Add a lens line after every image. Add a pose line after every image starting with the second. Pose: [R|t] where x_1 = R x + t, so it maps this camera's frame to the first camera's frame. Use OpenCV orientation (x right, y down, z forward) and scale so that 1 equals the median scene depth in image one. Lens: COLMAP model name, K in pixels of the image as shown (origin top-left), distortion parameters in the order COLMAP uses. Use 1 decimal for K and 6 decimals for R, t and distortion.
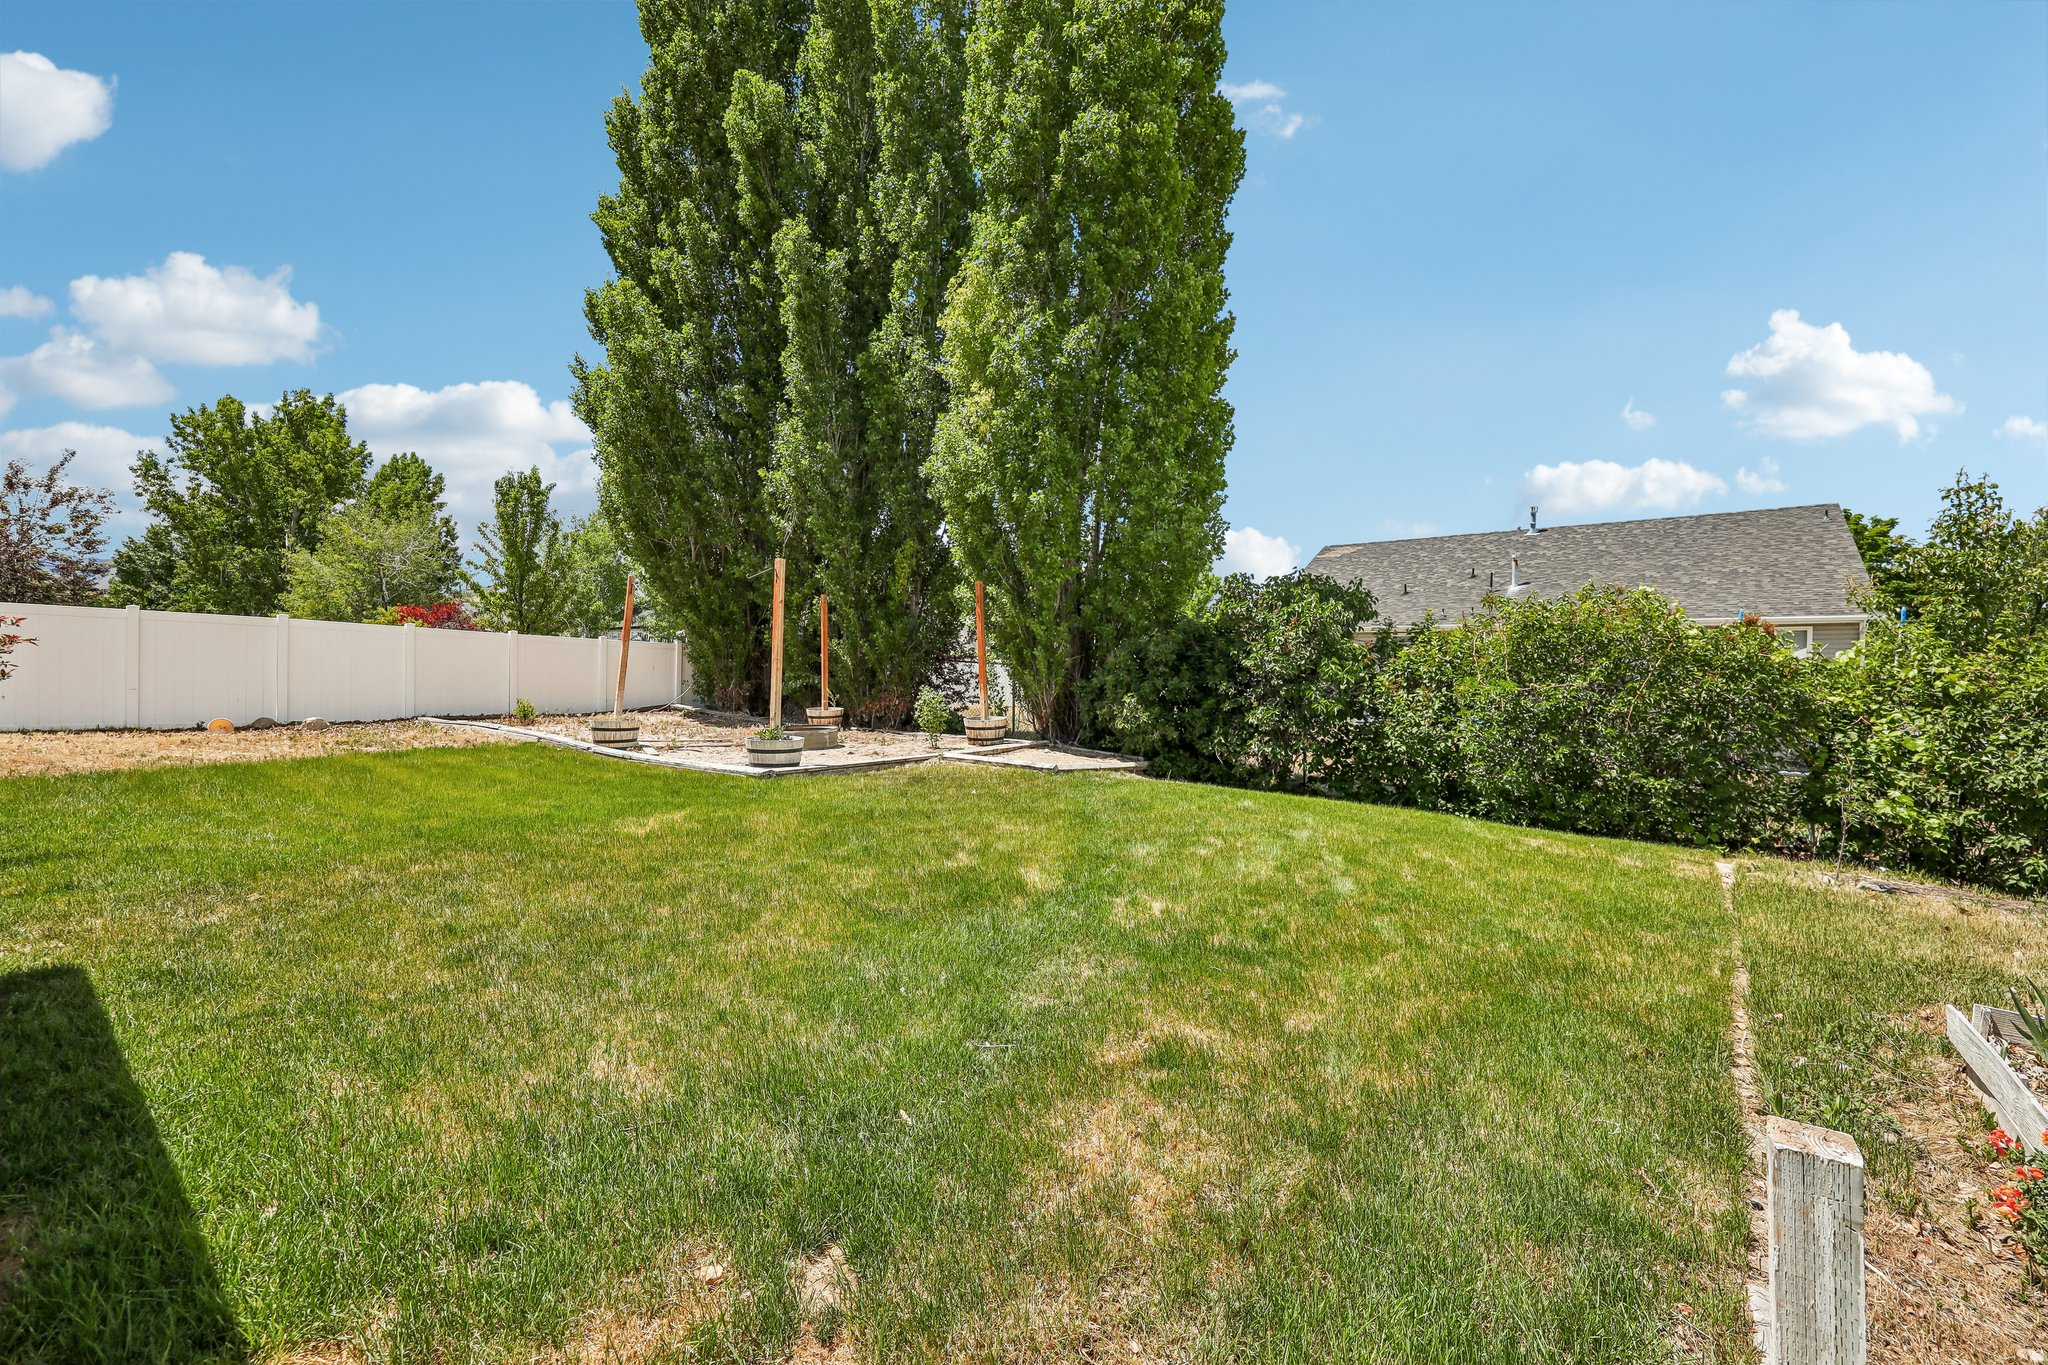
lens RADIAL K [[824.2, 0, 1042.4], [0, 824.2, 676.9], [0, 0, 1]] dist [-0.018305, -0.000274]
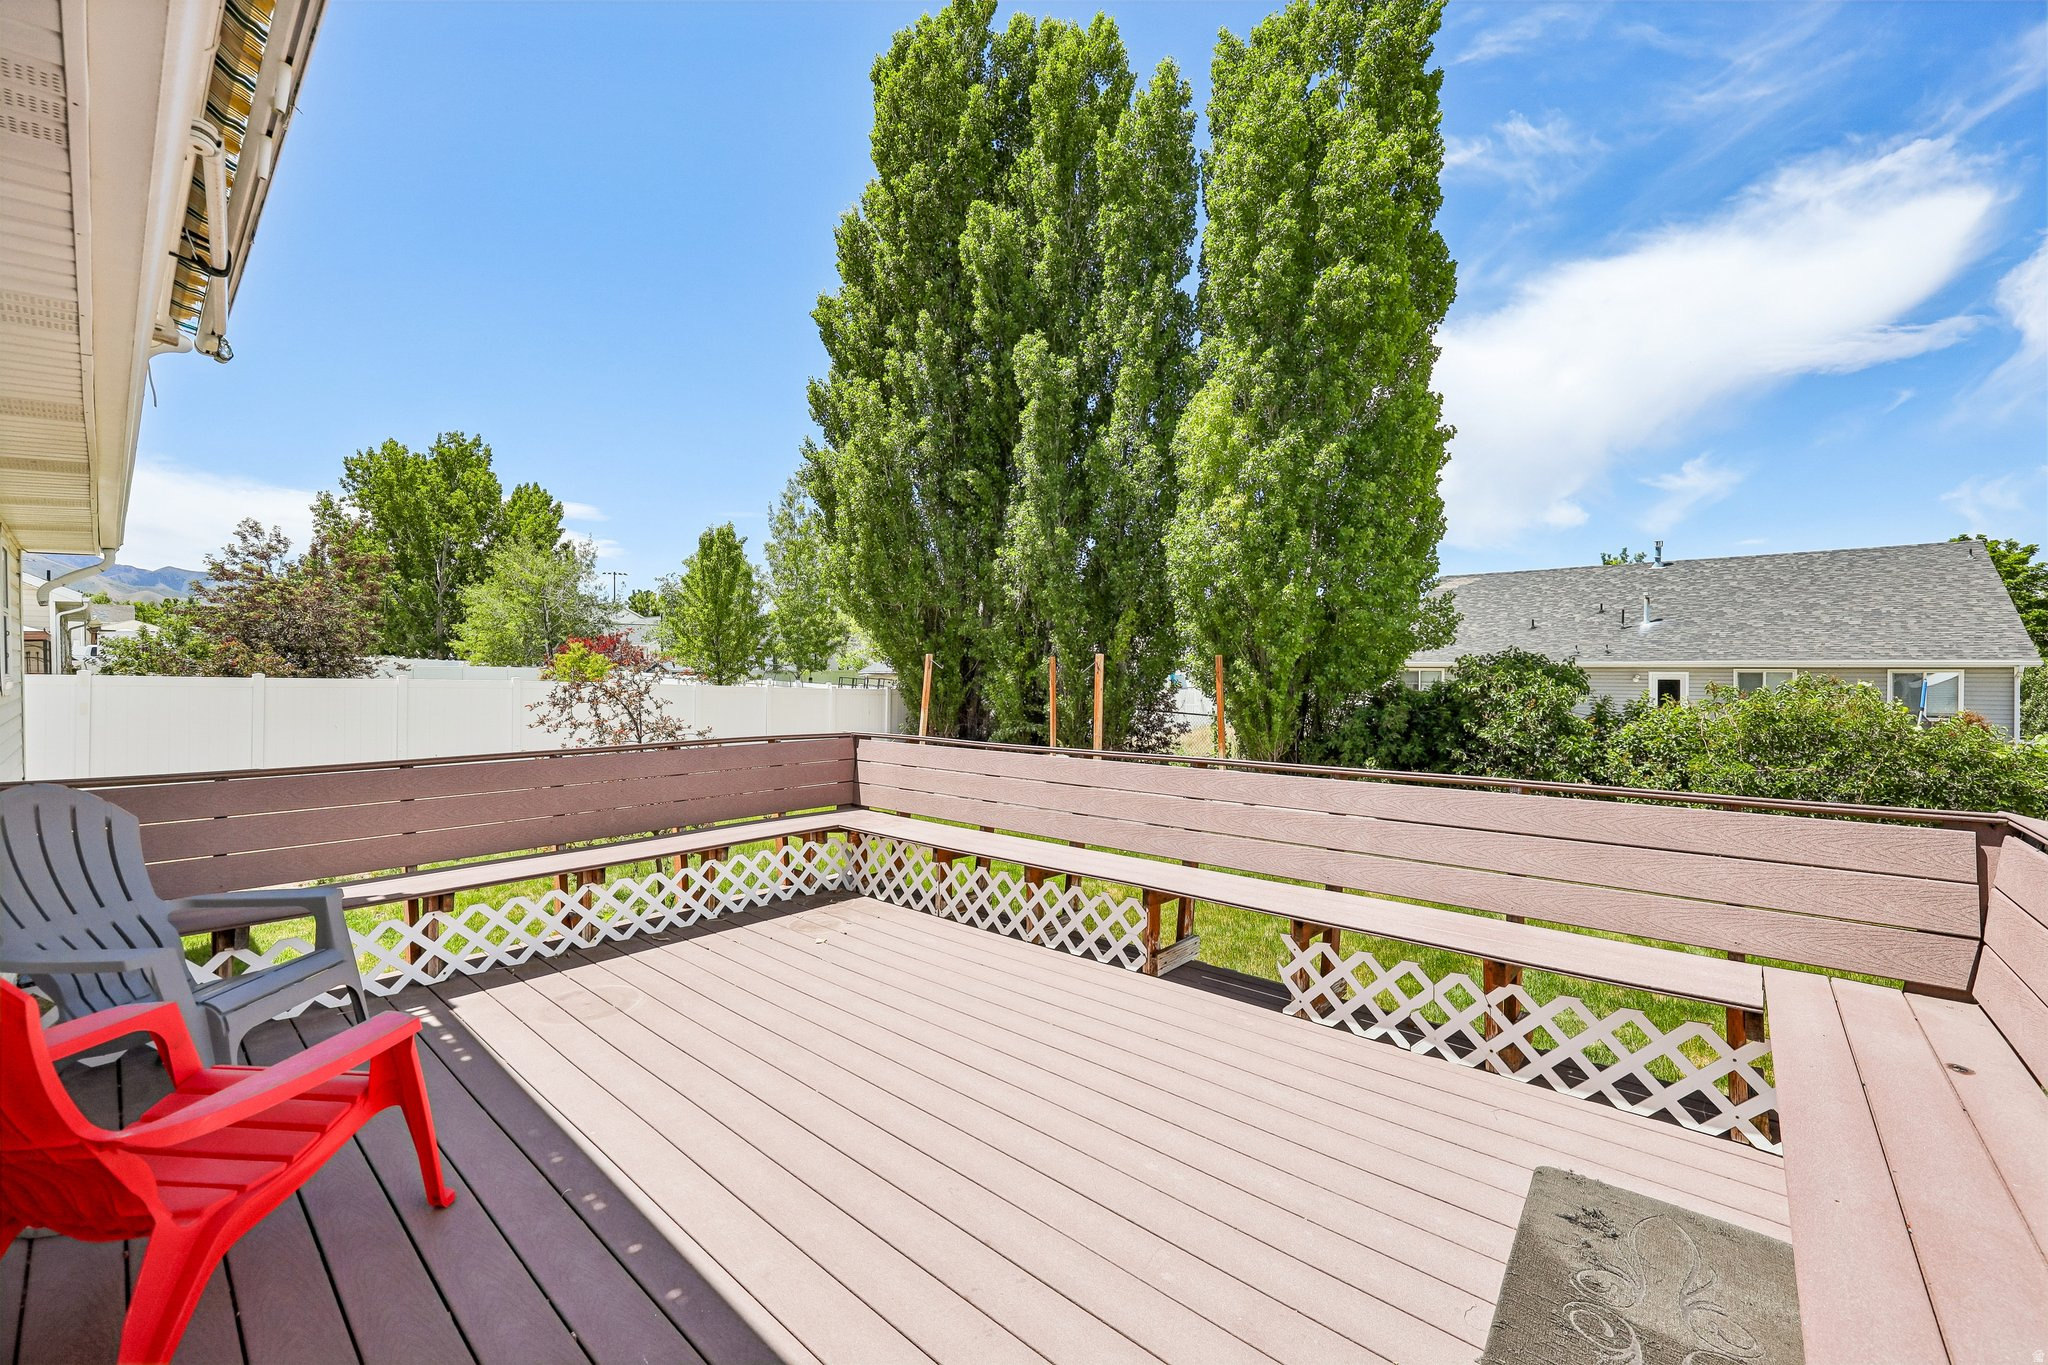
lens RADIAL K [[824.2, 0, 1028.5], [0, 824.2, 667.8], [0, 0, 1]] dist [-0.018305, -0.000274]
pose [[0.997296, -0.002415, -0.073449, -0.209868], [0.001271, 0.999877, -0.015620, -0.064771], [0.073477, 0.015485, 0.997177, -0.137761]]
